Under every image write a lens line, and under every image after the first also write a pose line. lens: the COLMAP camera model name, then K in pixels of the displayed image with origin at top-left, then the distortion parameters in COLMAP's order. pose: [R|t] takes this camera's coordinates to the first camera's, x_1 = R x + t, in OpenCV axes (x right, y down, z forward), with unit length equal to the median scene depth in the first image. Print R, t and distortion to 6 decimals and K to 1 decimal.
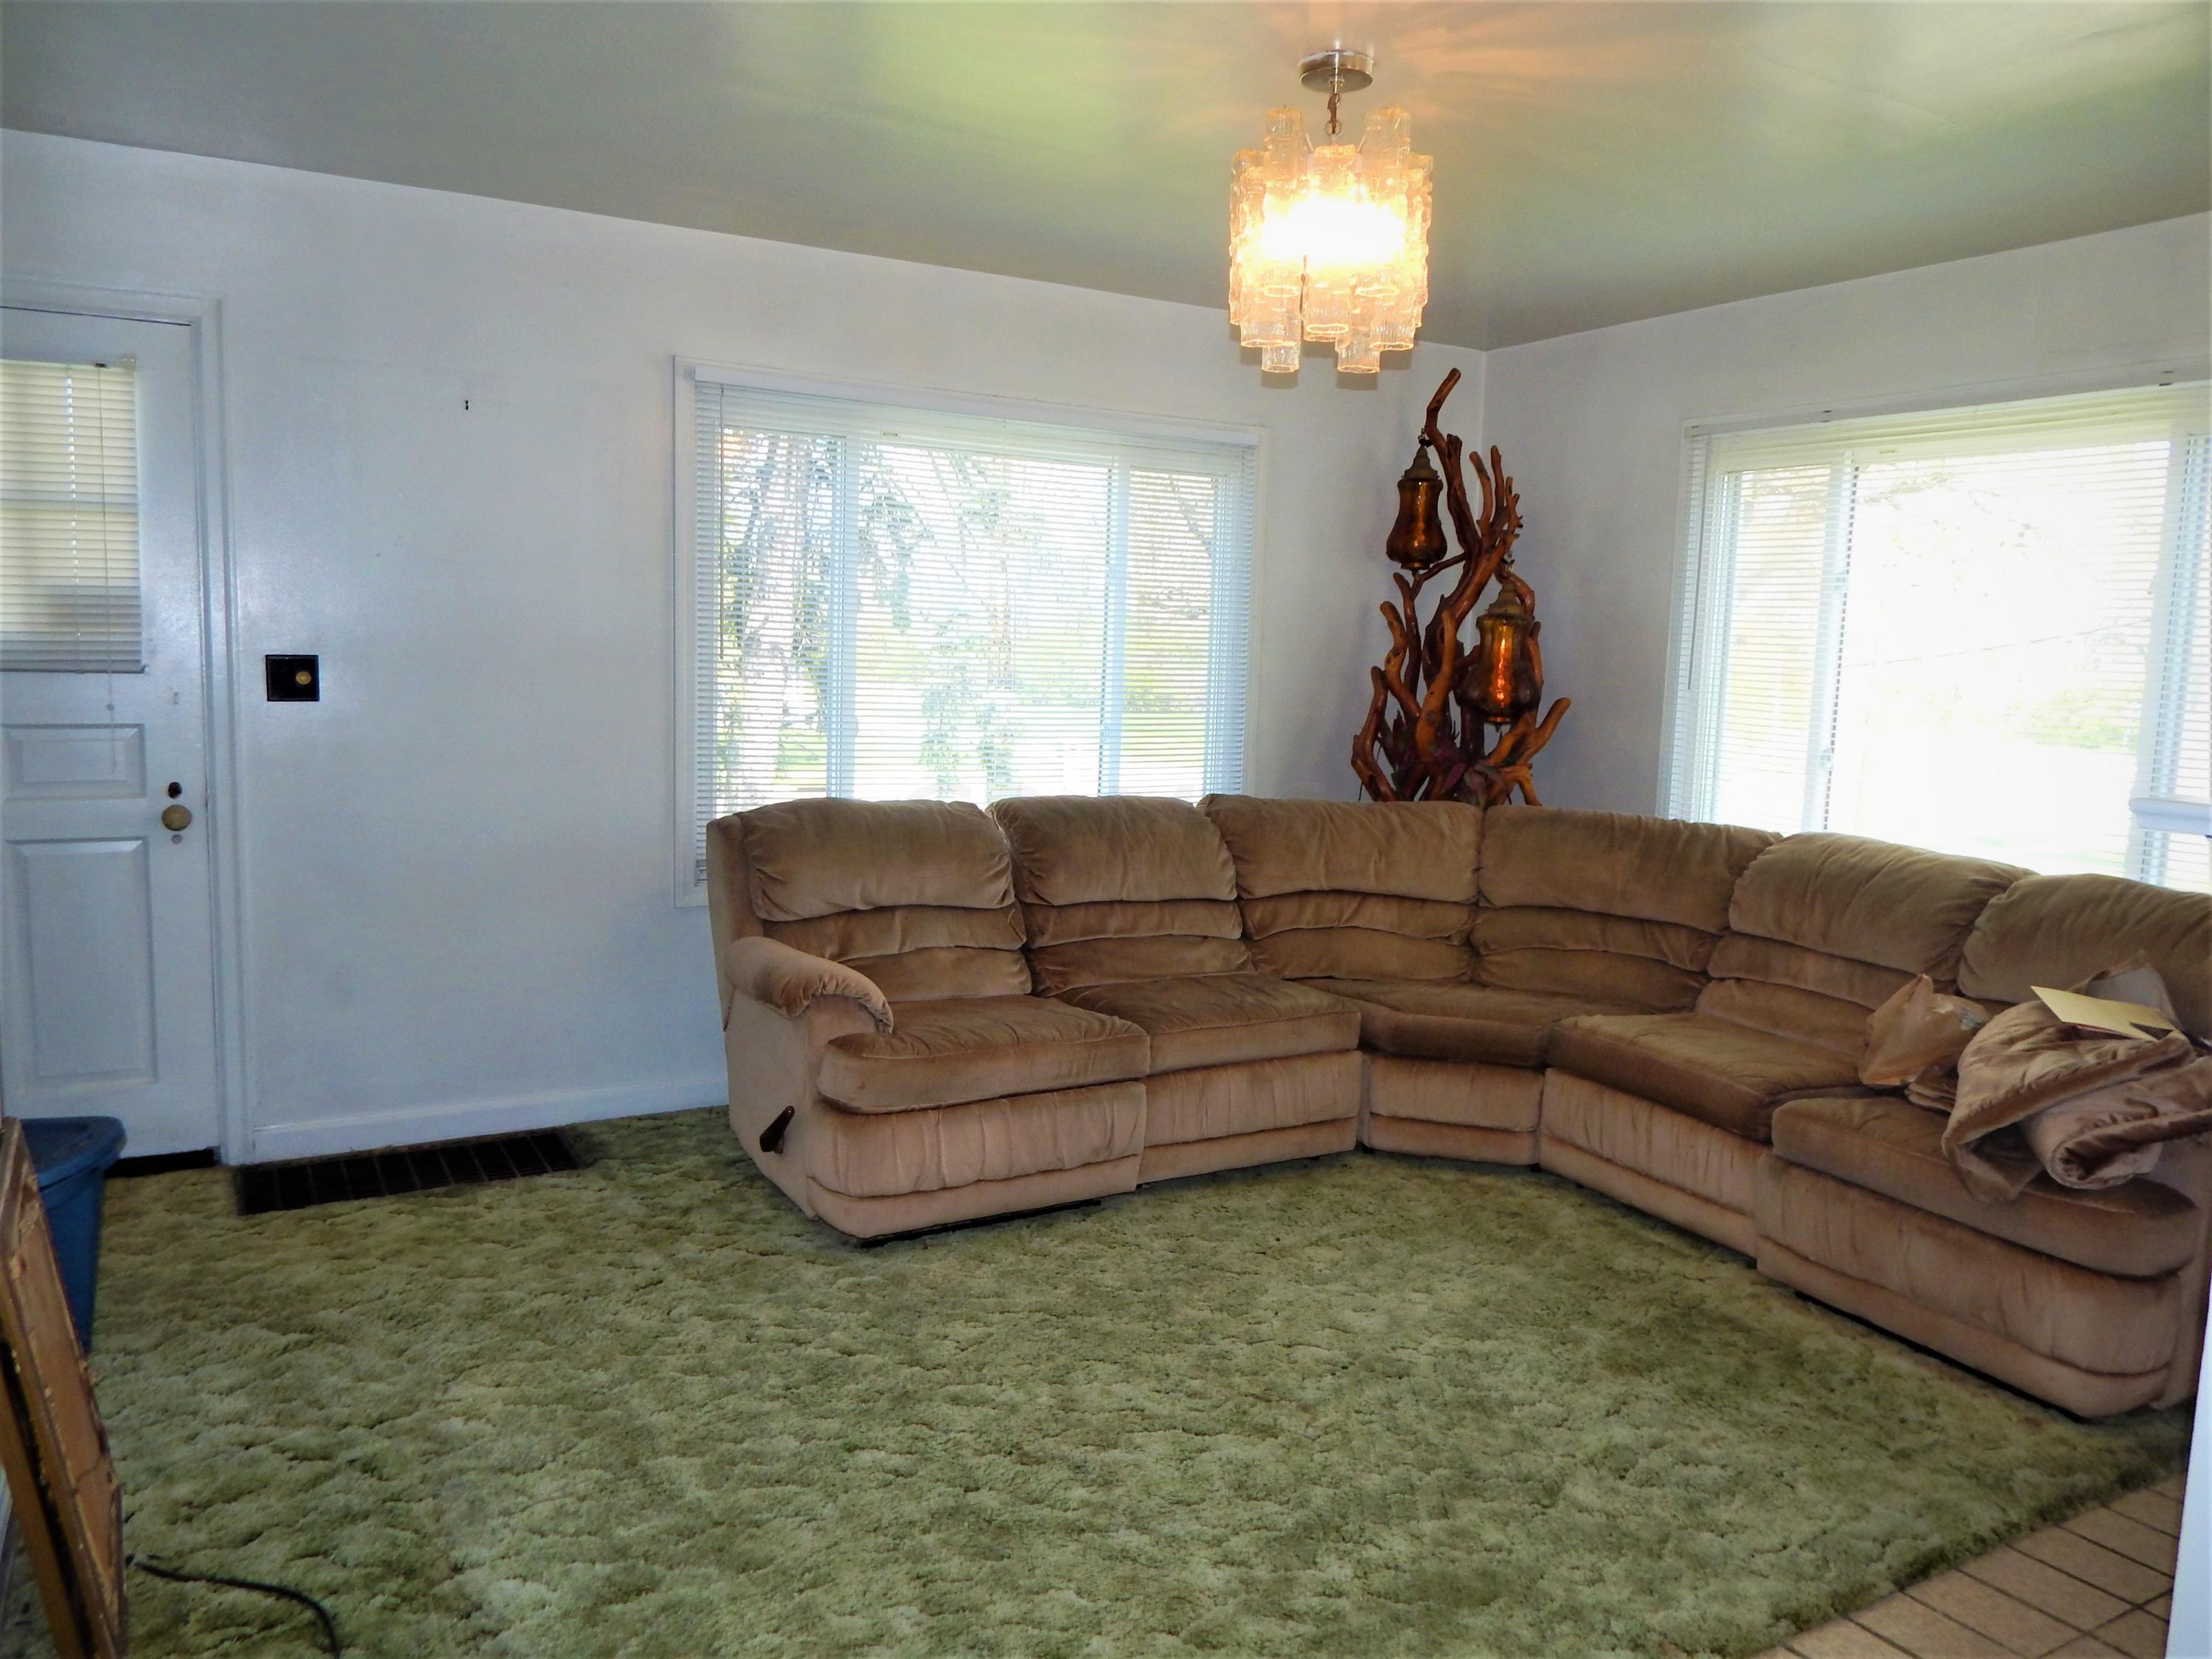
lens RADIAL K [[1625.4, 0, 1096.8], [0, 1625.4, 826.9], [0, 0, 1]] dist [0.022105, 0.002260]
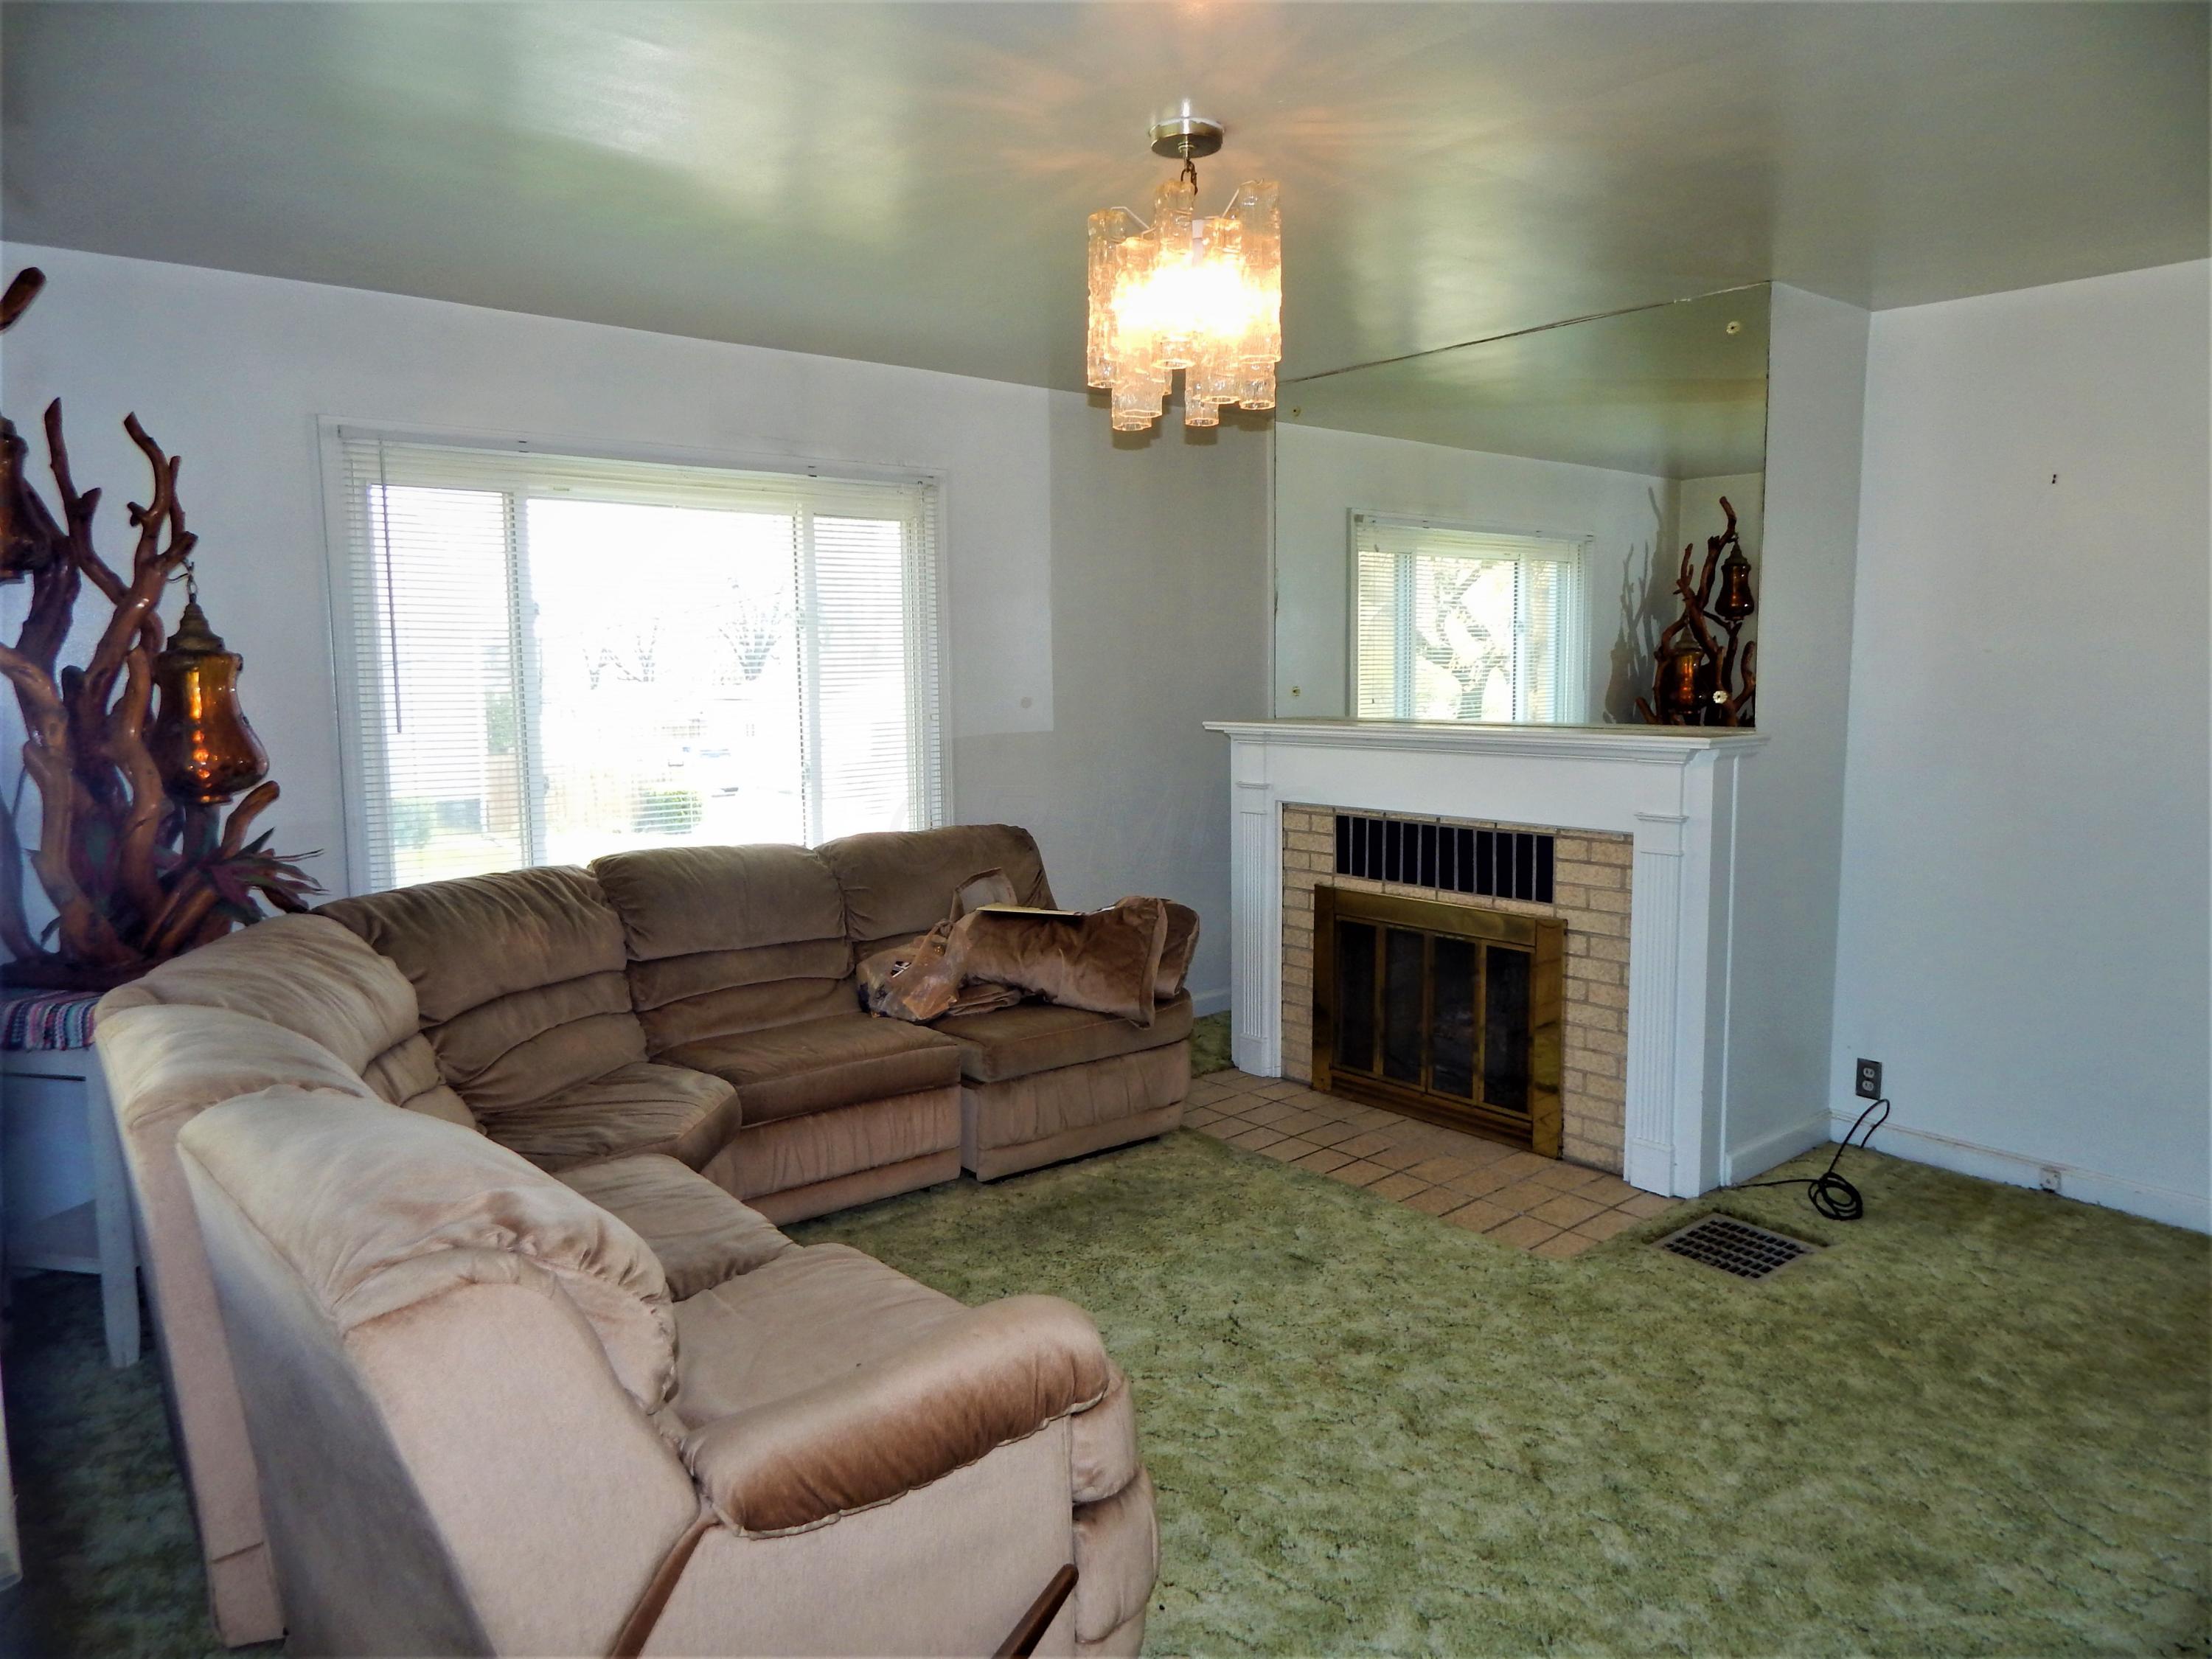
lens RADIAL K [[1466.6, 0, 1106.0], [0, 1466.6, 829.5], [0, 0, 1]] dist [-0.000974, -0.000315]
pose [[-0.169487, -0.134712, 0.976282, -0.702481], [0.132178, 0.978557, 0.157973, -0.158801], [-0.976628, 0.155817, -0.148047, 1.114702]]
